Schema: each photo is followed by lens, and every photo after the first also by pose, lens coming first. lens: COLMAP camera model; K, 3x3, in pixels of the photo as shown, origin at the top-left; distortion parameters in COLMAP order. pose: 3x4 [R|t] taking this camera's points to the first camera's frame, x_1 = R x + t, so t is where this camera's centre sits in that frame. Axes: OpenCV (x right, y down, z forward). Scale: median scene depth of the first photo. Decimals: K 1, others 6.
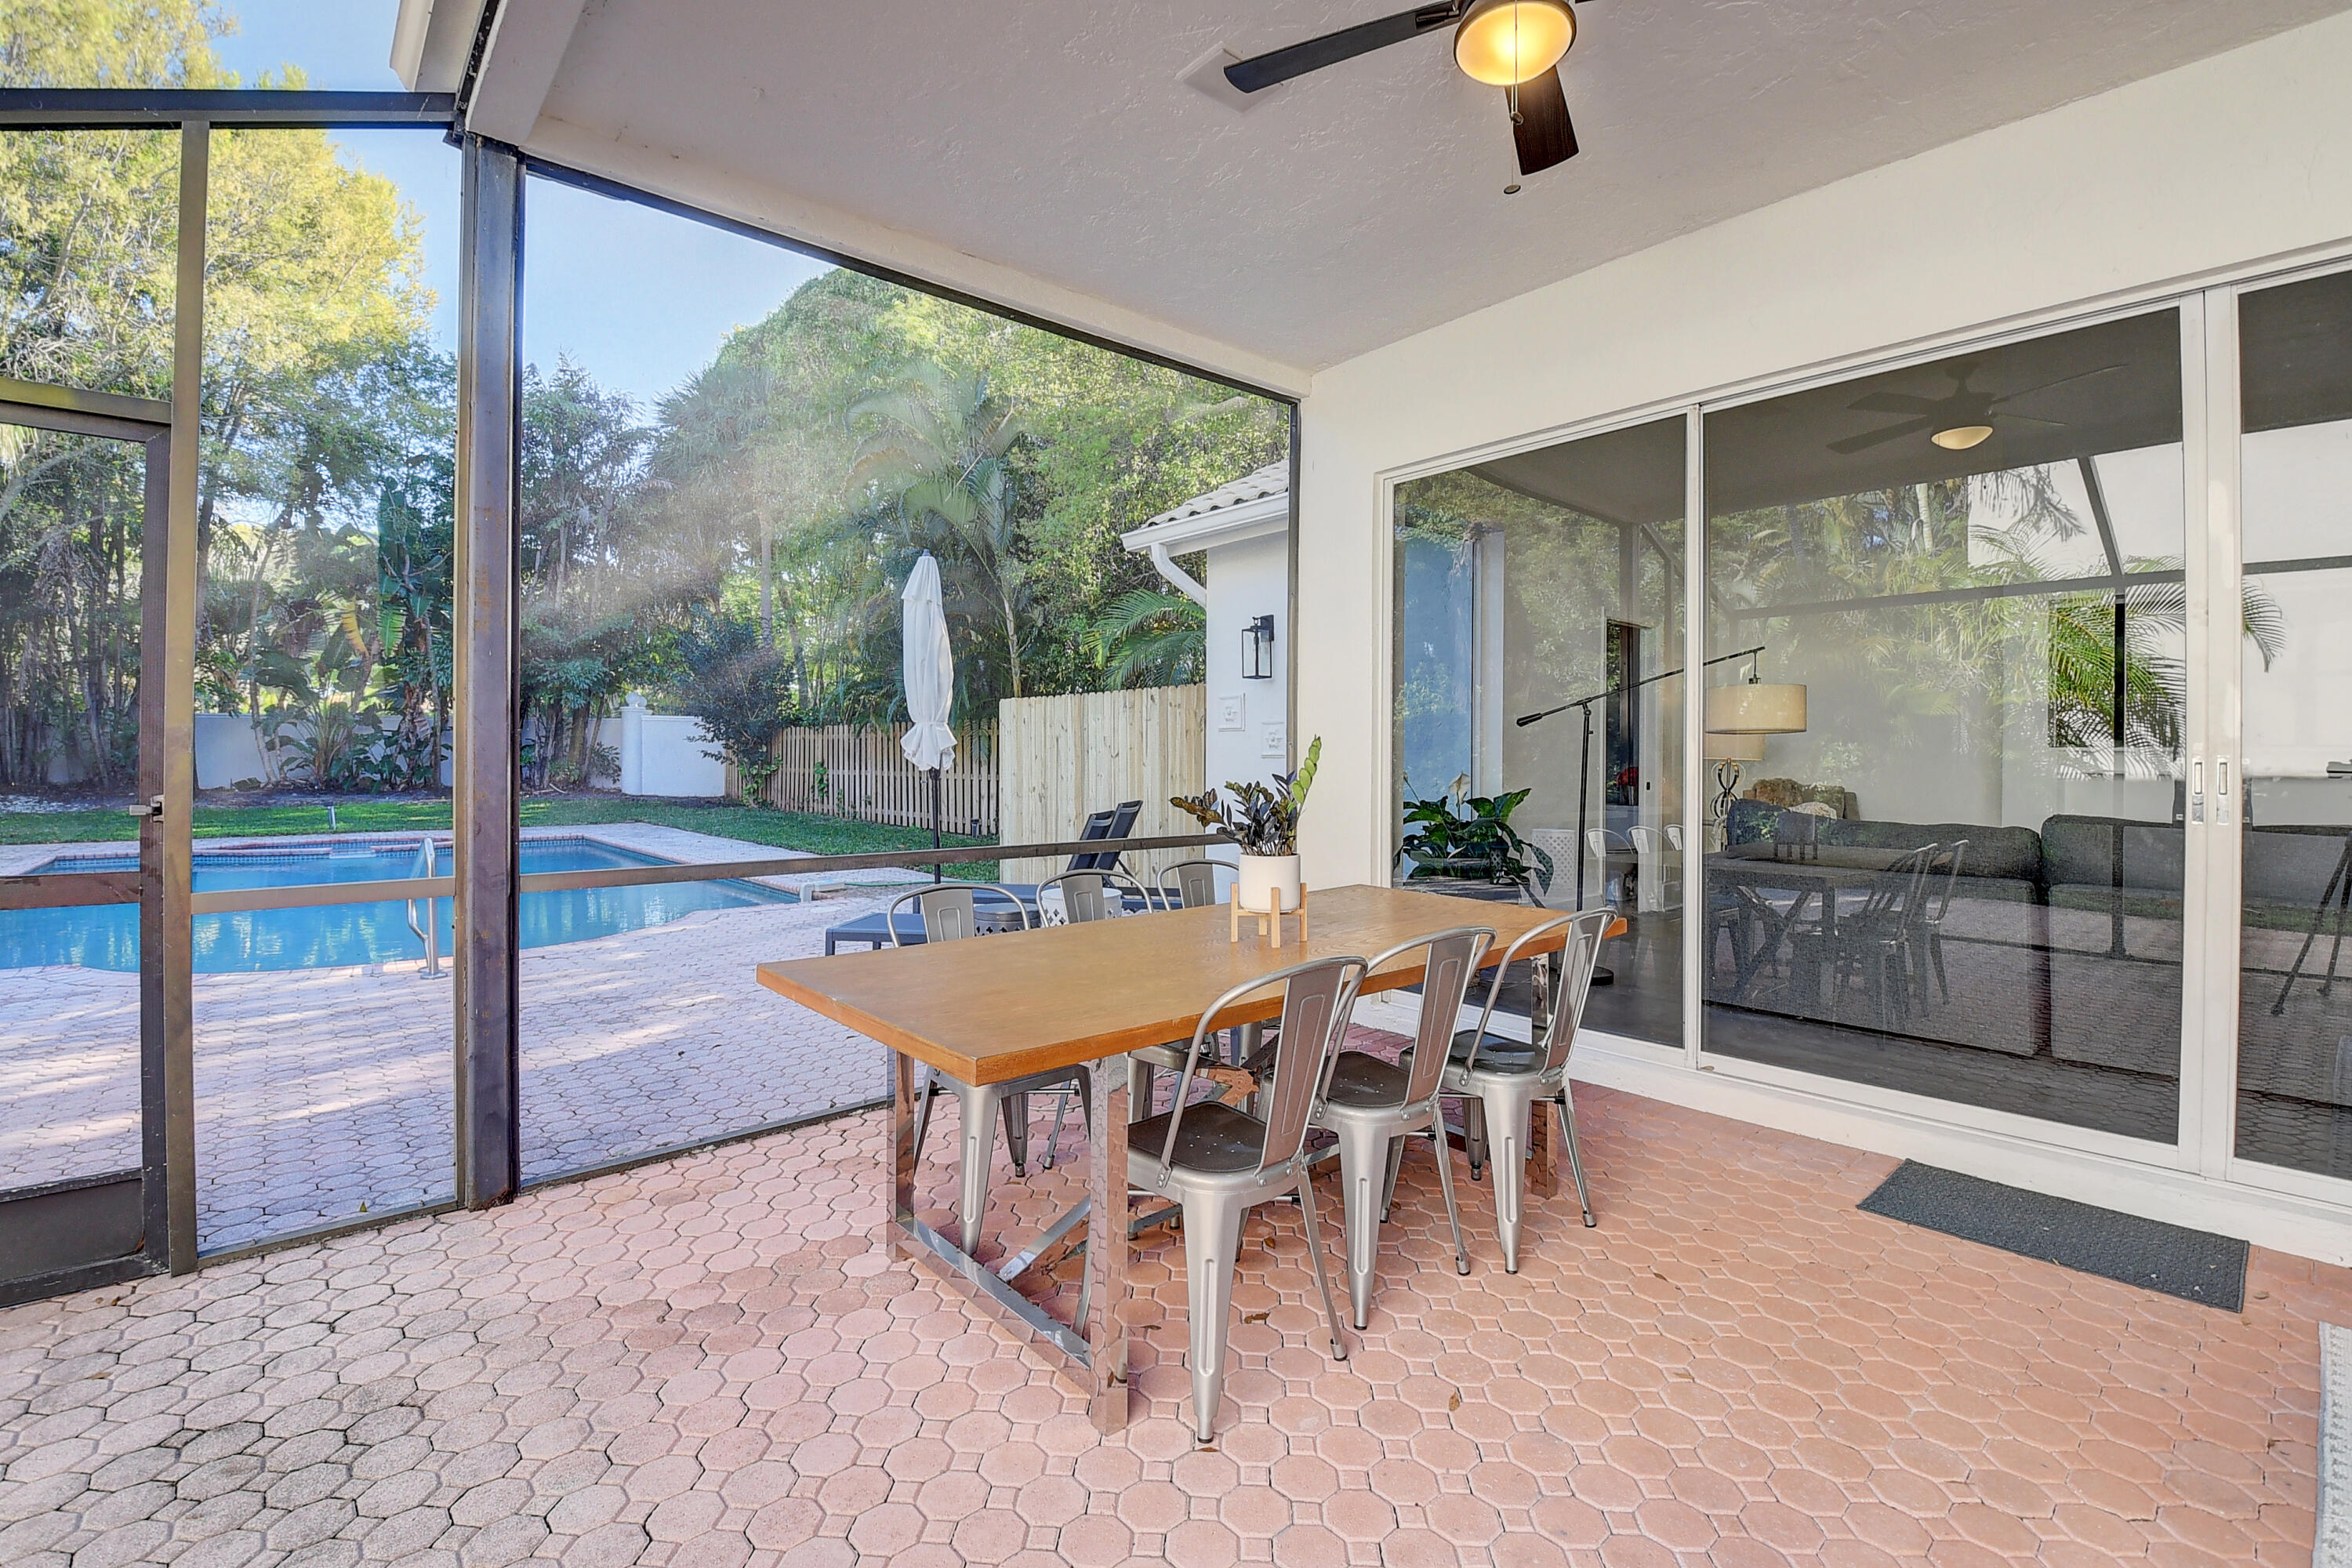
lens RADIAL K [[1052.6, 0, 1173.3], [0, 1052.6, 760.3], [0, 0, 1]] dist [0.008170, -0.030618]
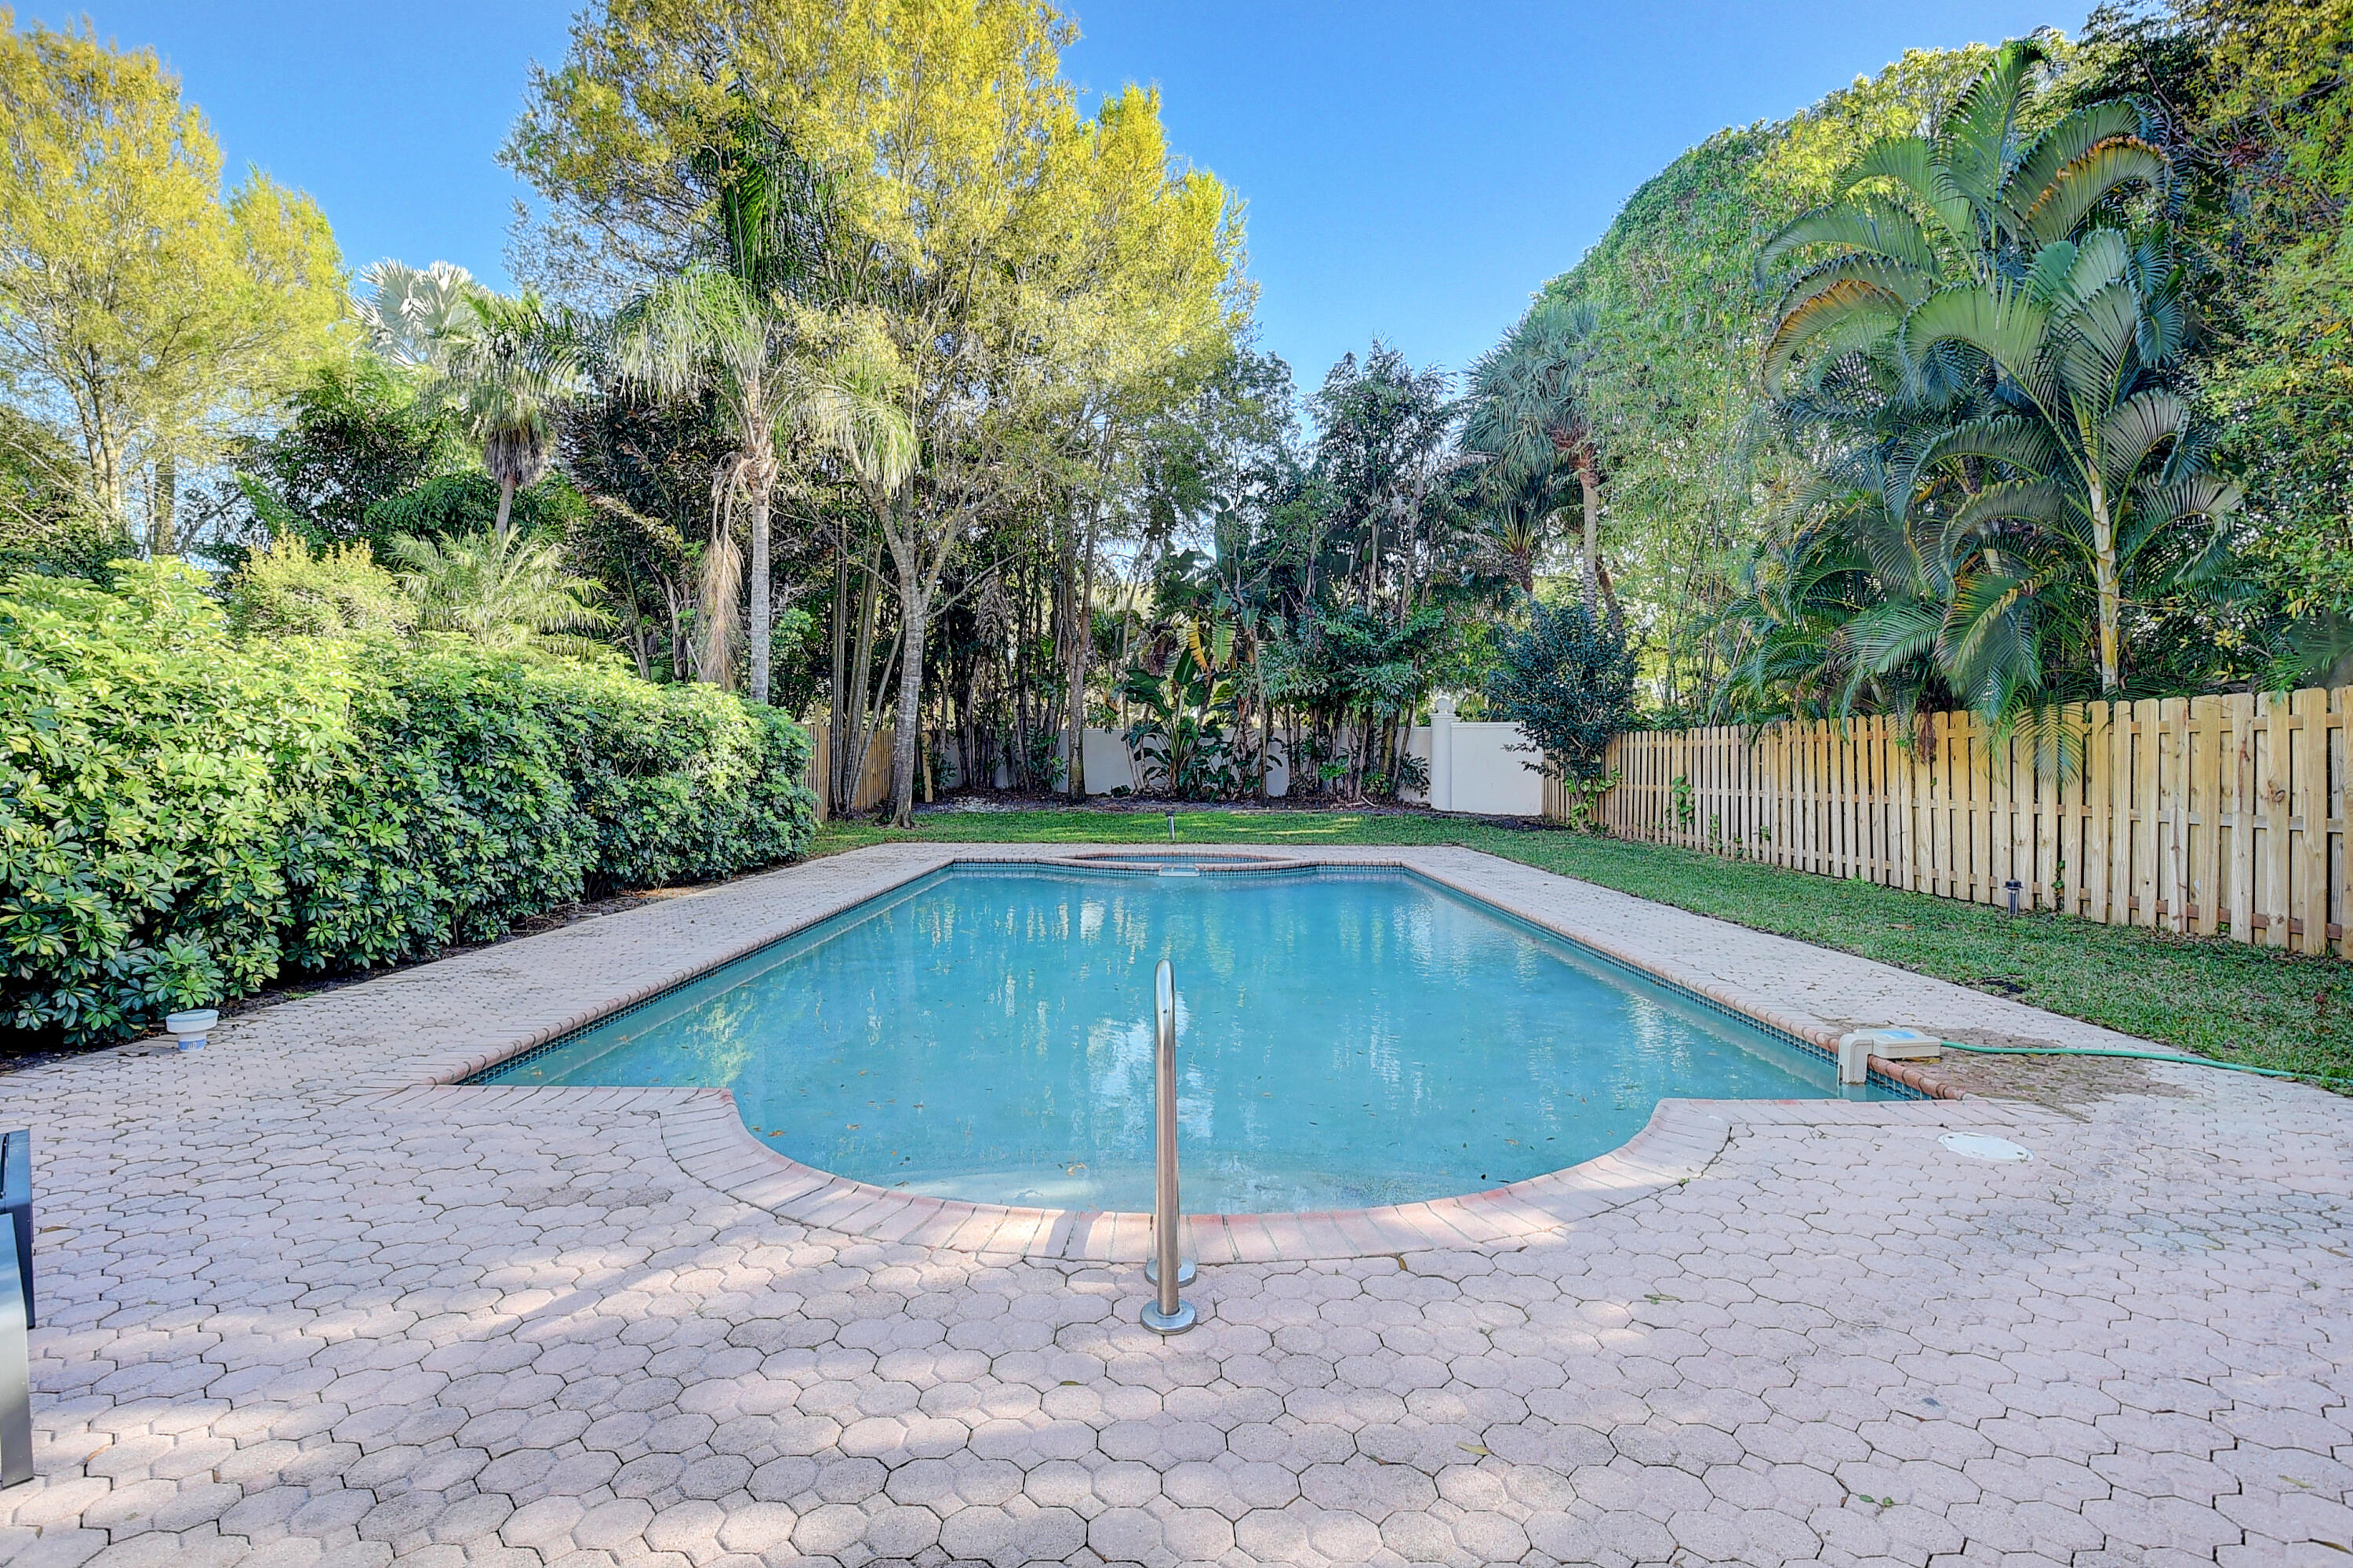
lens RADIAL K [[1037.7, 0, 1167.0], [0, 1037.7, 764.9], [0, 0, 1]] dist [0.014407, -0.027602]
pose [[0.751510, 0.002834, -0.659715, -0.109330], [-0.006883, 0.999970, -0.003544, -0.001621], [0.659686, 0.007204, 0.751507, 0.184527]]
